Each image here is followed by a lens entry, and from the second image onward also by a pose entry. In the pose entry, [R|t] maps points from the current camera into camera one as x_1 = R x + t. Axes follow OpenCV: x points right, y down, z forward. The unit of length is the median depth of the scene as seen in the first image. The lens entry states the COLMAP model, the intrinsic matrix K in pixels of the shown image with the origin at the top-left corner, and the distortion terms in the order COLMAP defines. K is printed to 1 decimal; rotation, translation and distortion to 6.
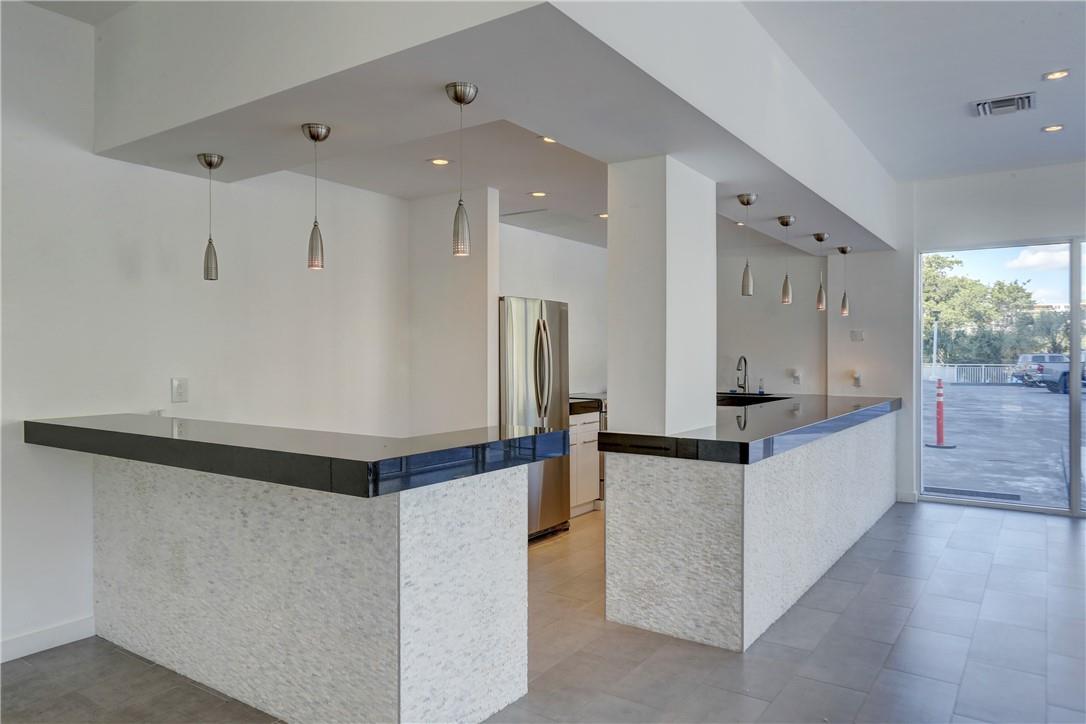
lens RADIAL K [[737.2, 0, 543.6], [0, 737.2, 359.5], [0, 0, 1]] dist [-0.005505, -0.003235]
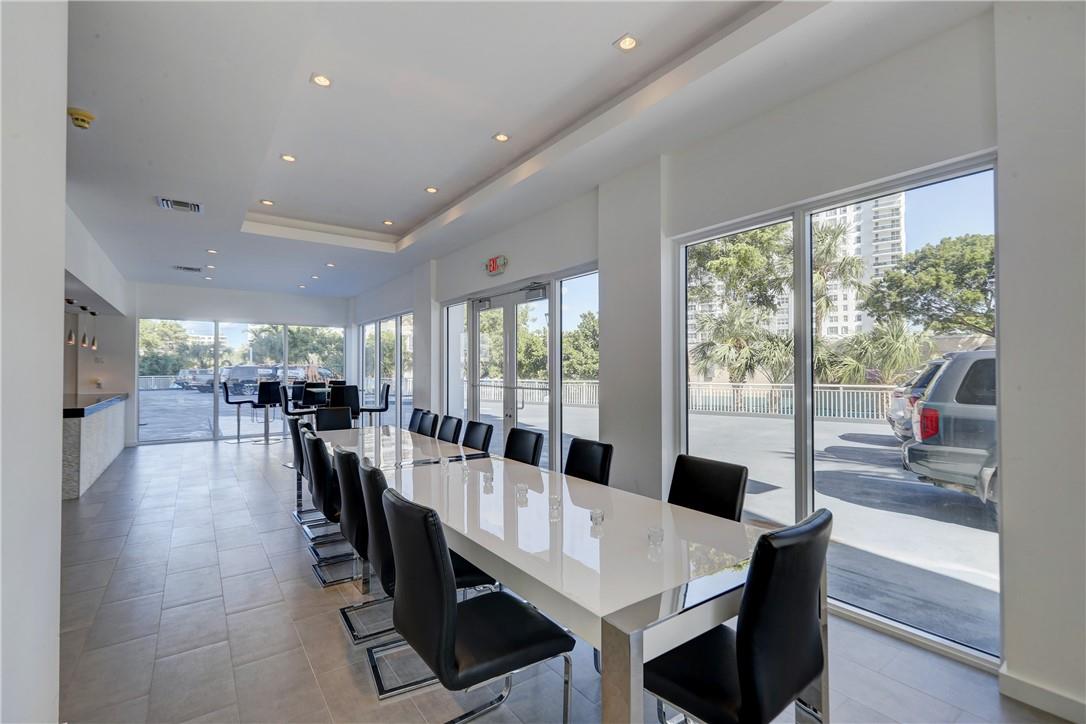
lens RADIAL K [[492.5, 0, 545.1], [0, 492.5, 363.6], [0, 0, 1]] dist [0.003007, 0.000086]
pose [[0.345479, 0.018001, 0.938254, -0.100386], [-0.000955, 0.999822, -0.018830, -0.000697], [-0.938426, 0.005609, 0.345435, -0.134926]]
